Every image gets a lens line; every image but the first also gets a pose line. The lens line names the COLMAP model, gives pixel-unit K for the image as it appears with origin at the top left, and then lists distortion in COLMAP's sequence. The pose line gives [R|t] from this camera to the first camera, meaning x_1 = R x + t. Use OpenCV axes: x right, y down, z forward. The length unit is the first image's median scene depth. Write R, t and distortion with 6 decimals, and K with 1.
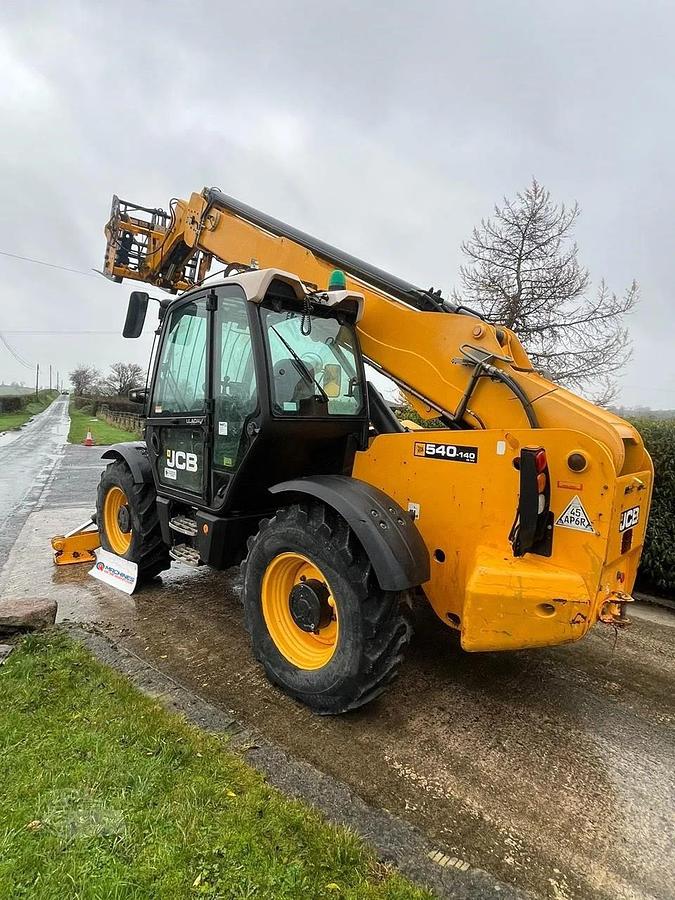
lens RADIAL K [[496.7, 0, 337.5], [0, 496.7, 450.0], [0, 0, 1]] dist [-0.003968, -0.001275]
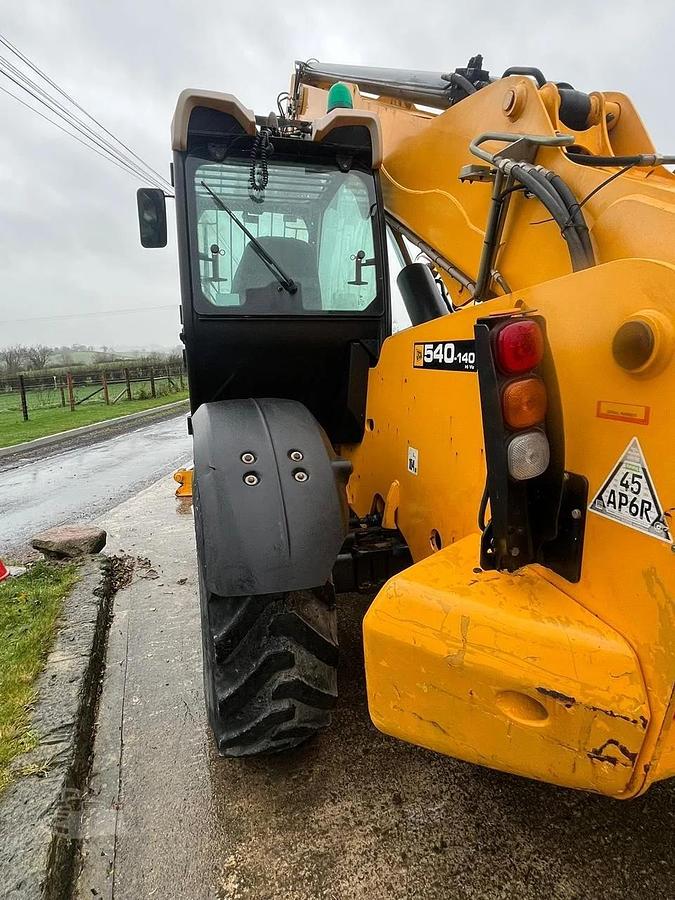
lens RADIAL K [[494.1, 0, 337.5], [0, 494.1, 446.5], [0, 0, 1]] dist [-0.004441, -0.002669]
pose [[0.872952, 0.044121, -0.485807, 0.450837], [0.003345, 0.995336, 0.096408, 0.059590], [0.487795, -0.085784, 0.868733, 0.550455]]
